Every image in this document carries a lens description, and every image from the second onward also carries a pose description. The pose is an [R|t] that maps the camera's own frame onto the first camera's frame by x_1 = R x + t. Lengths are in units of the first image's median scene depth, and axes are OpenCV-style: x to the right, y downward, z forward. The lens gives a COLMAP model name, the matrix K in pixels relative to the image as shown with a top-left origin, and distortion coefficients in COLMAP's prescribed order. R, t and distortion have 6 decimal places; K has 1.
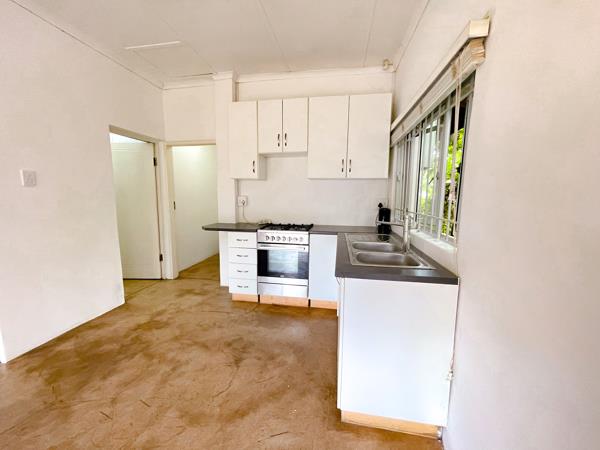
lens RADIAL K [[238.2, 0, 300.0], [0, 238.2, 225.0], [0, 0, 1]] dist [-0.000511, -0.000066]
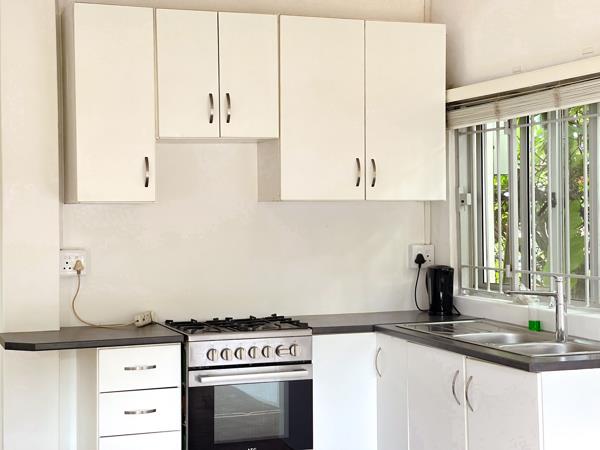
lens RADIAL K [[1090.6, 0, 300.9], [0, 1090.6, 206.1], [0, 0, 1]] dist [0.162039, 0.072603]
pose [[0.864580, -0.014718, 0.502279, -0.906612], [0.079925, 0.990874, -0.108541, 0.019792], [-0.496098, 0.133987, 0.857866, -0.646322]]
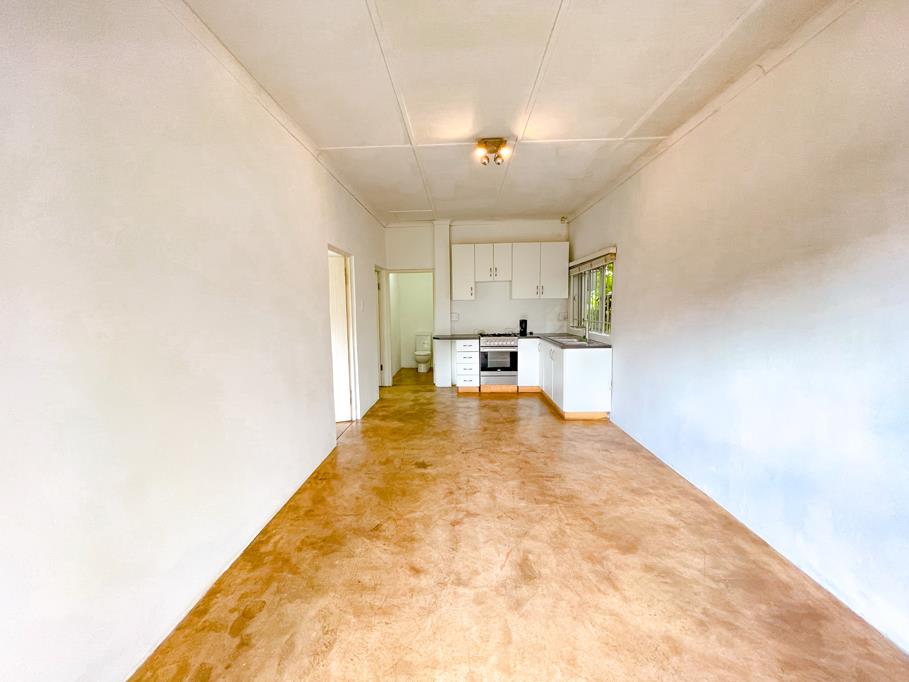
lens RADIAL K [[360.9, 0, 454.5], [0, 360.9, 341.0], [0, 0, 1]] dist [-0.000511, -0.000066]
pose [[0.989583, -0.037136, 0.139090, -0.615677], [0.041193, 0.998802, -0.026404, 0.090485], [-0.137943, 0.031859, 0.989928, -1.045754]]
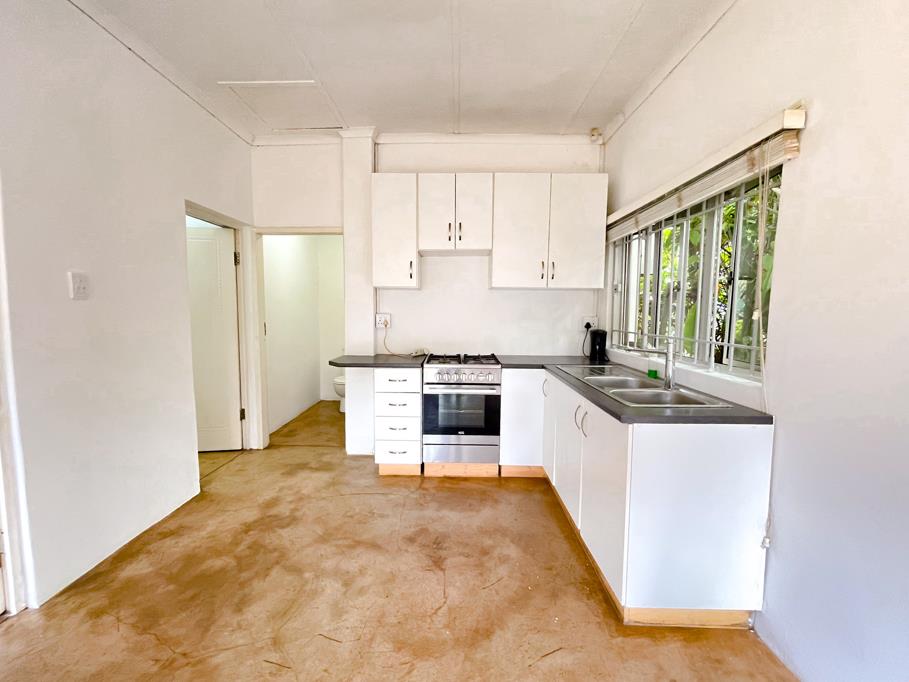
lens RADIAL K [[371.5, 0, 451.5], [0, 371.5, 341.4], [0, 0, 1]] dist [0.000603, 0.000019]
pose [[0.988331, -0.014607, 0.151617, -0.255876], [0.020928, 0.998973, -0.040177, -0.000153], [-0.150874, 0.042881, 0.987622, -0.037333]]
